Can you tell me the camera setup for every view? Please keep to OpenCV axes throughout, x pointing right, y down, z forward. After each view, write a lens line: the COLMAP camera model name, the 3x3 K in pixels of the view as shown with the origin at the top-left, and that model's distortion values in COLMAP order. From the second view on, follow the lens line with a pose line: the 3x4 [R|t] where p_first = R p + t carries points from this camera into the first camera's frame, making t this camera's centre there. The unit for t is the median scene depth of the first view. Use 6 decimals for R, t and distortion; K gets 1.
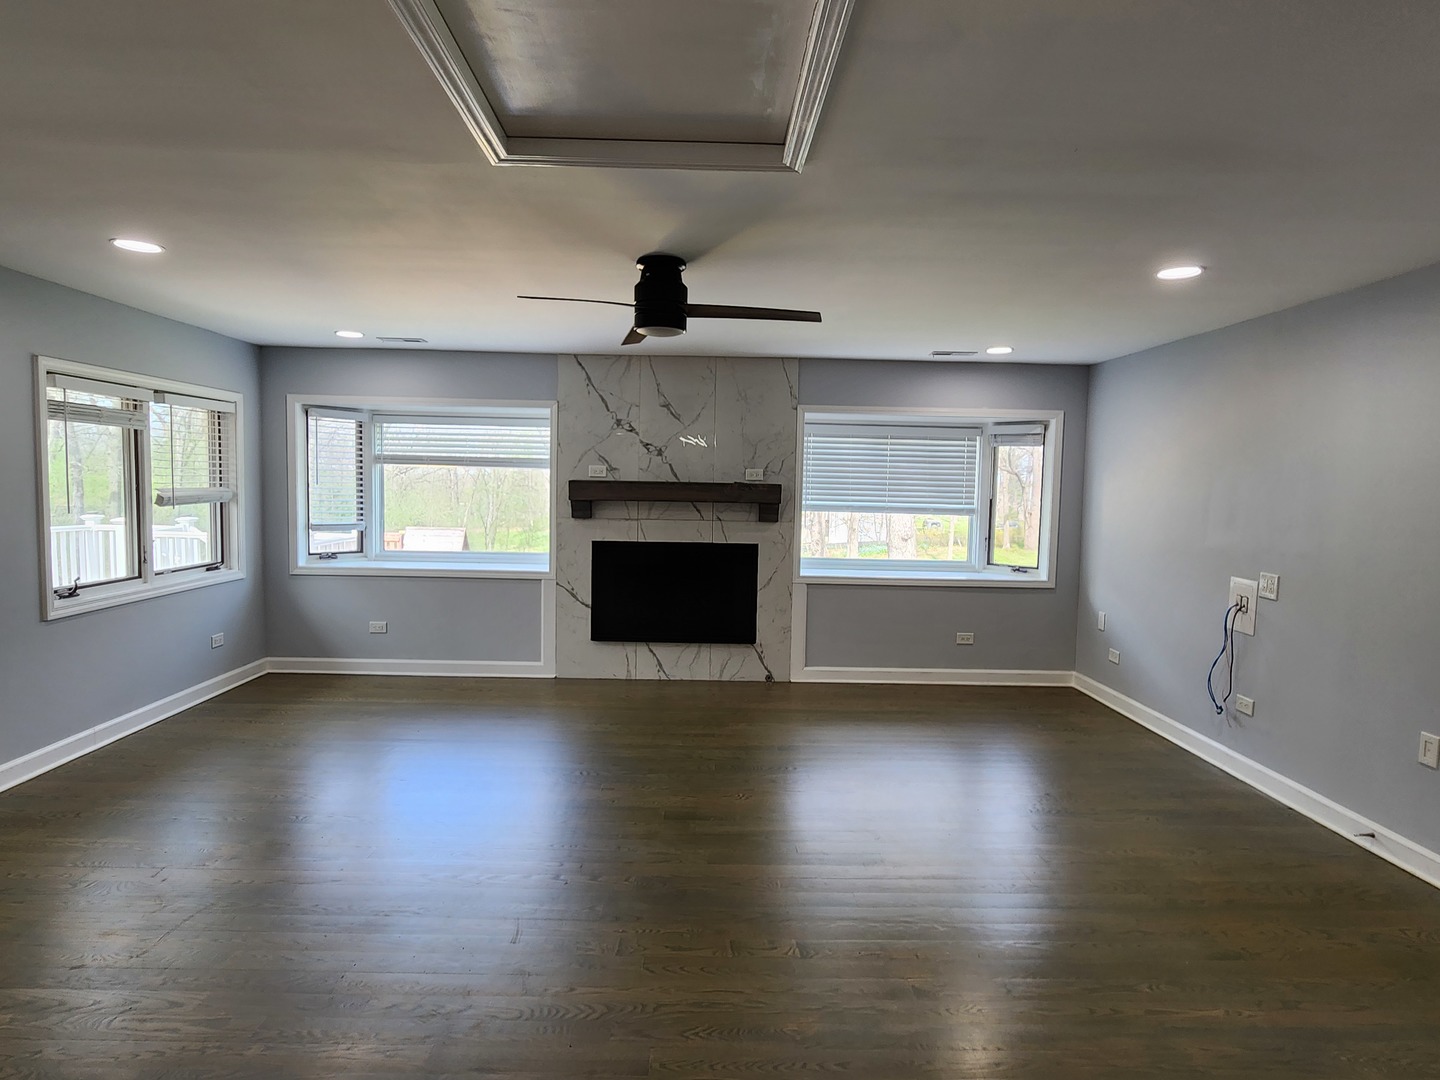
lens RADIAL K [[800.8, 0, 715.6], [0, 800.8, 536.4], [0, 0, 1]] dist [-0.001793, -0.002000]
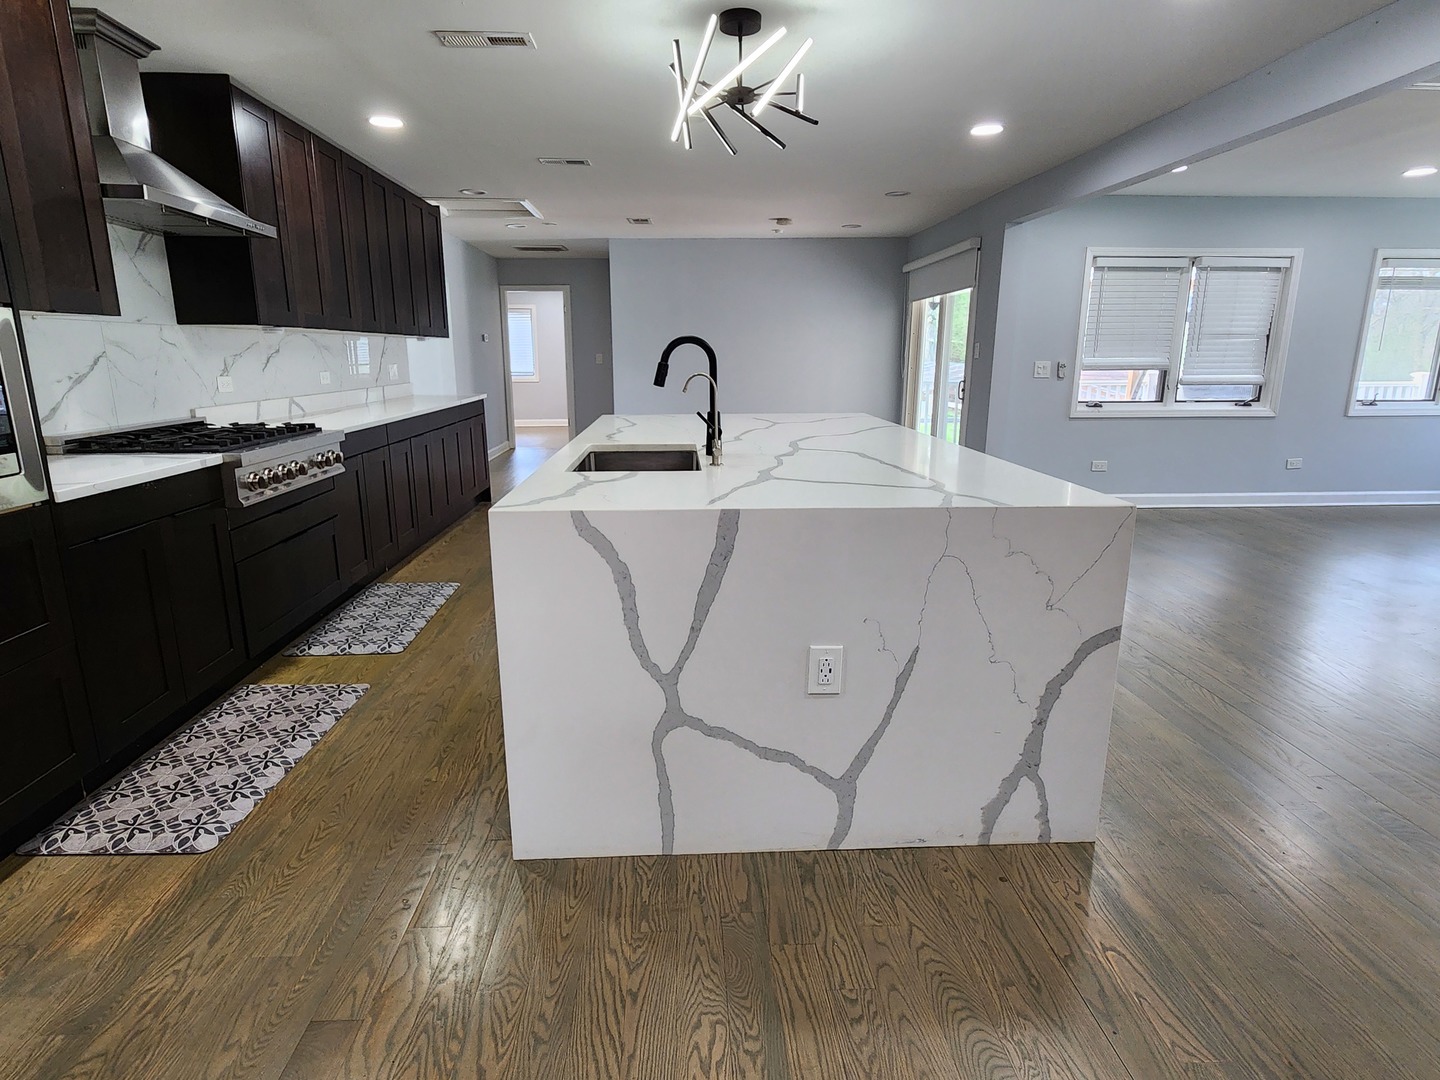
lens RADIAL K [[785.2, 0, 724.1], [0, 785.2, 536.7], [0, 0, 1]] dist [0.001018, -0.001131]
pose [[0.039897, 0.207157, -0.977494, 0.498820], [-0.064057, 0.976791, 0.204394, 0.066096], [0.997148, 0.054460, 0.052240, -0.240127]]
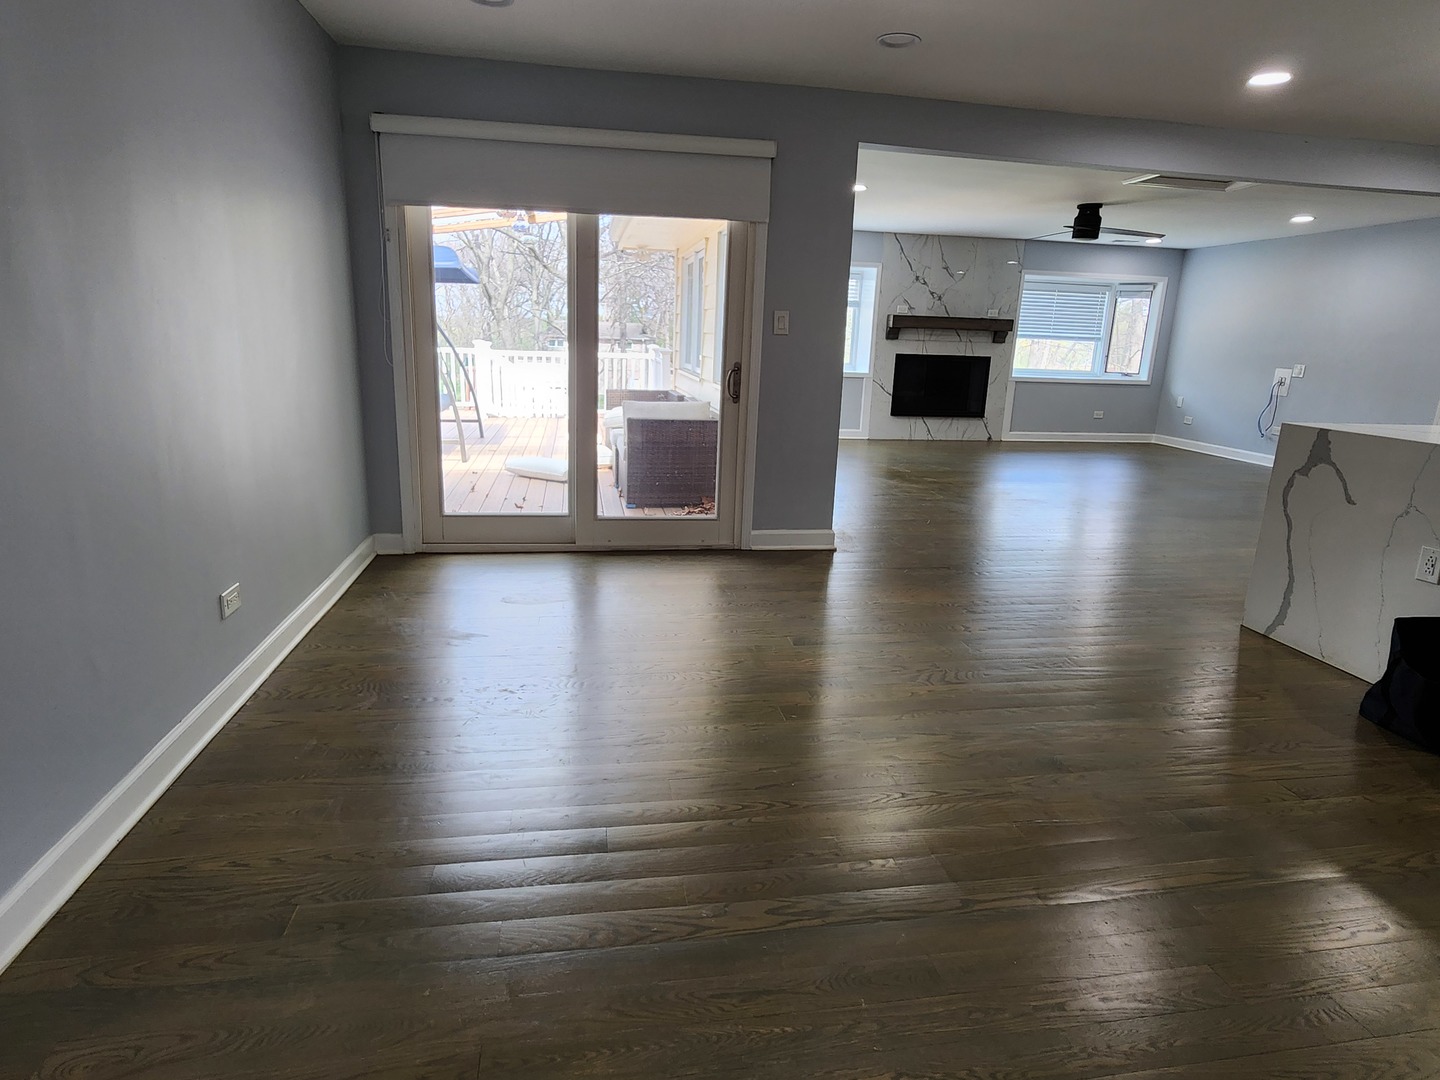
lens RADIAL K [[800.8, 0, 712.8], [0, 800.8, 536.5], [0, 0, 1]] dist [-0.001793, -0.002000]
pose [[0.989324, -0.023072, 0.143895, -0.765397], [-0.003891, 0.982855, 0.184340, 0.072478], [-0.145681, -0.182932, 0.972272, -0.595522]]
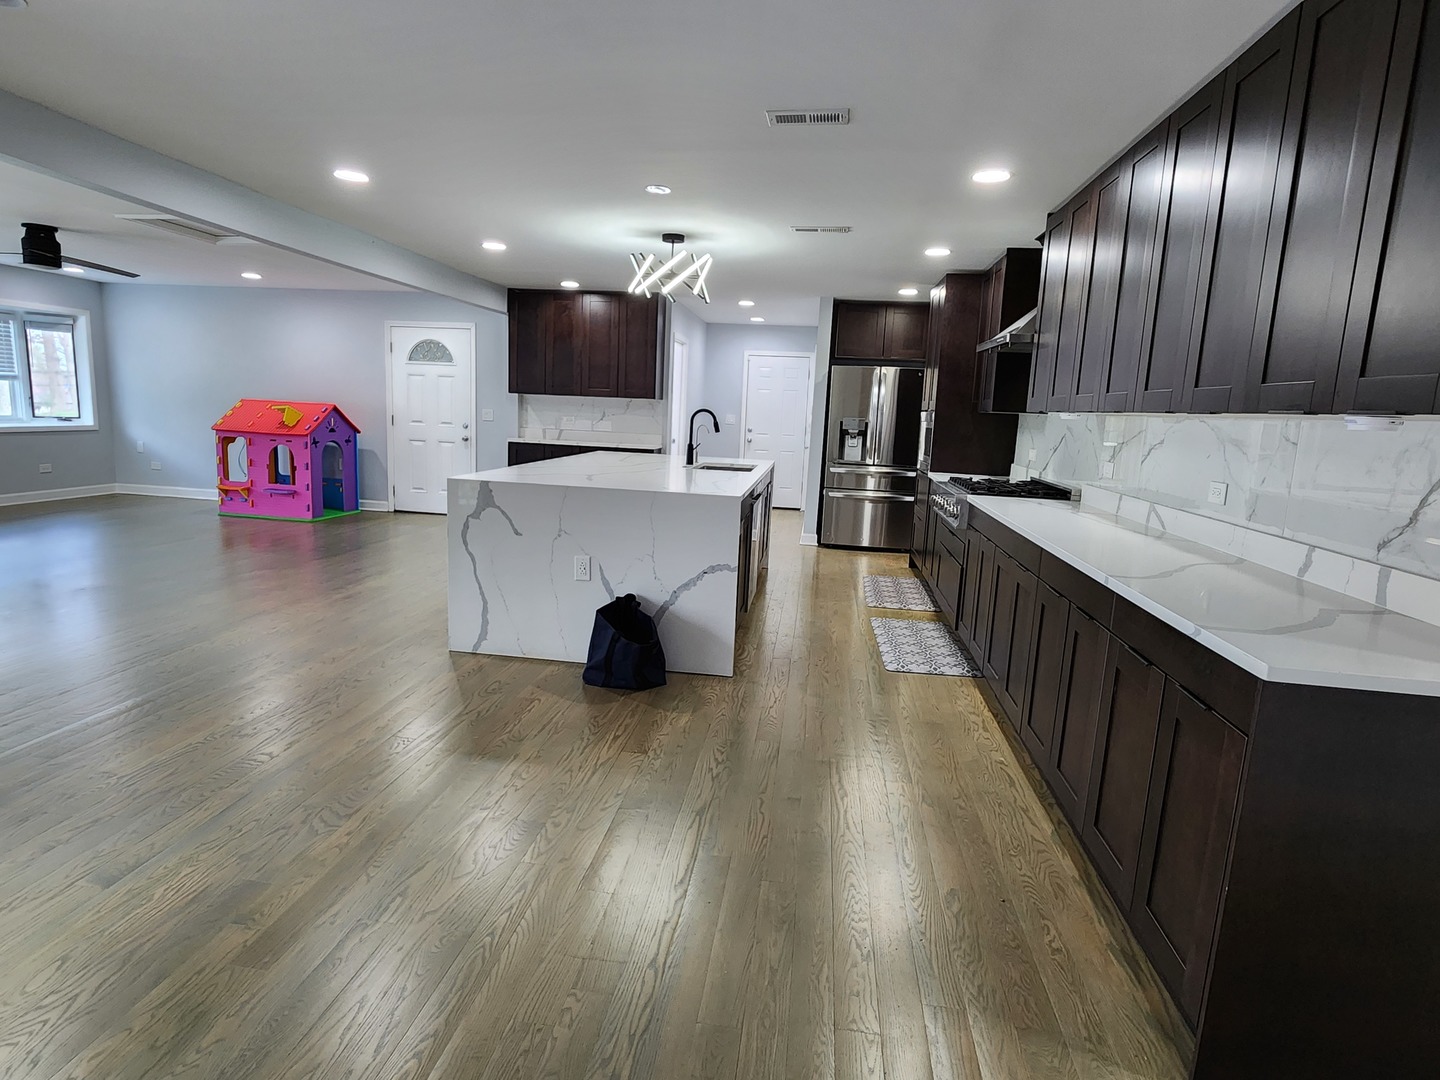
lens RADIAL K [[800.8, 0, 716.4], [0, 800.8, 542.0], [0, 0, 1]] dist [-0.001793, -0.002000]
pose [[0.157784, -0.178291, 0.971245, -0.917095], [0.023910, 0.983967, 0.176742, 0.034450], [-0.987184, -0.004664, 0.159517, -0.410067]]
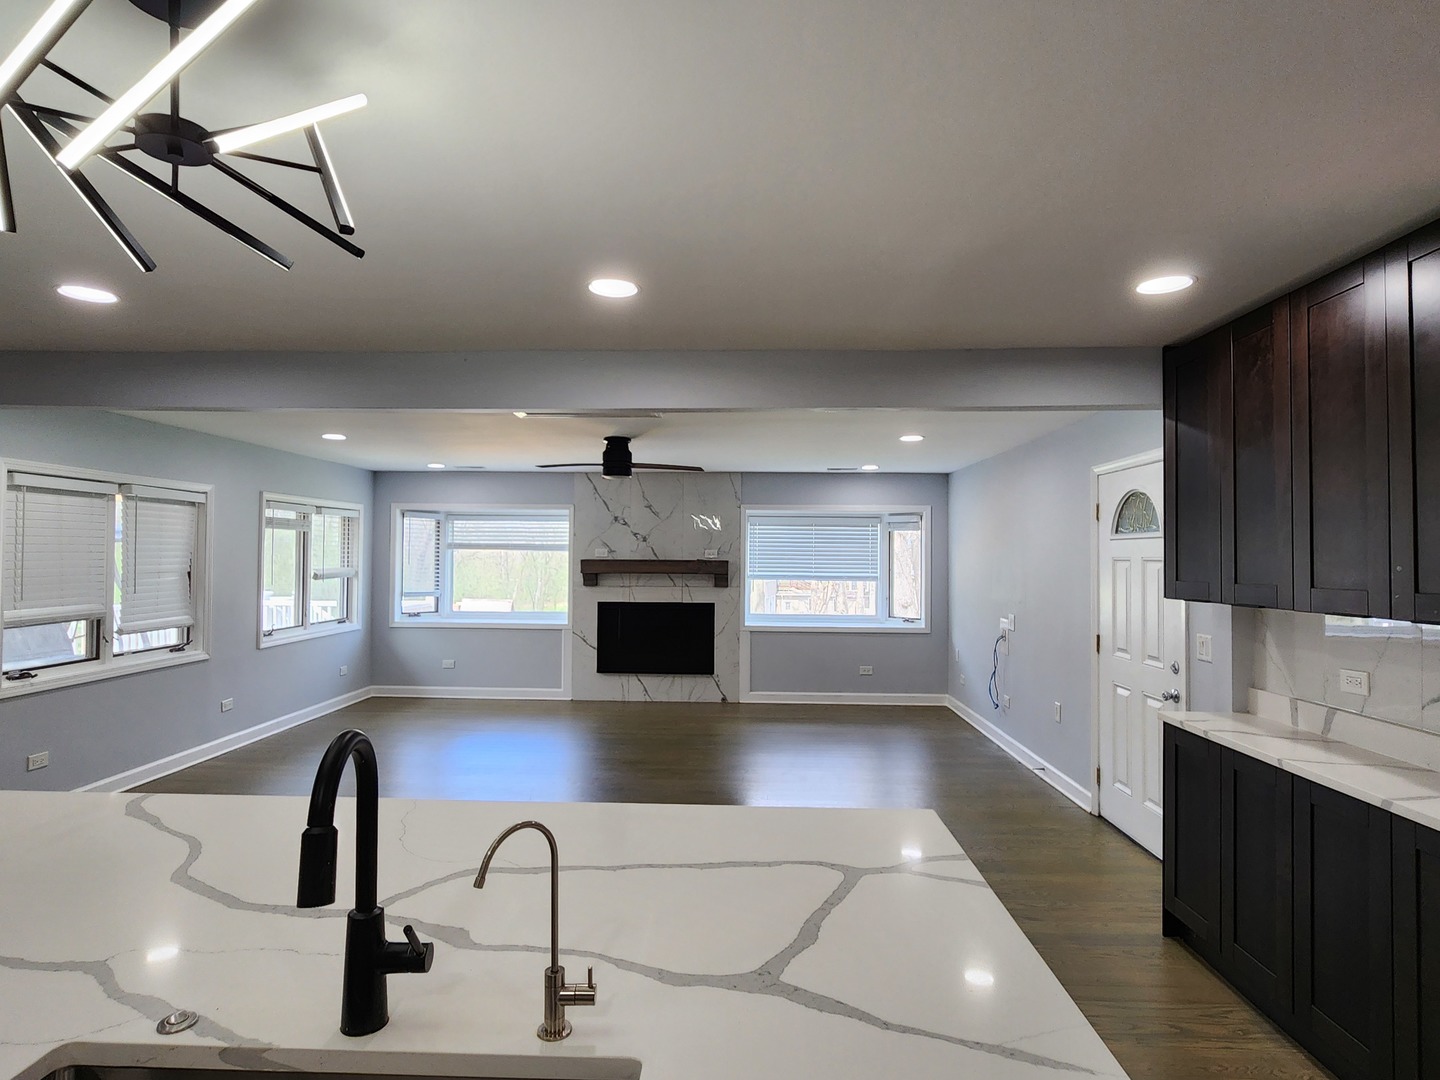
lens RADIAL K [[800.8, 0, 717.6], [0, 800.8, 539.1], [0, 0, 1]] dist [-0.001793, -0.002000]
pose [[0.998389, -0.014213, -0.054939, 0.137695], [0.009321, 0.996052, -0.088280, 0.022129], [0.055977, 0.087626, 0.994579, -0.410012]]
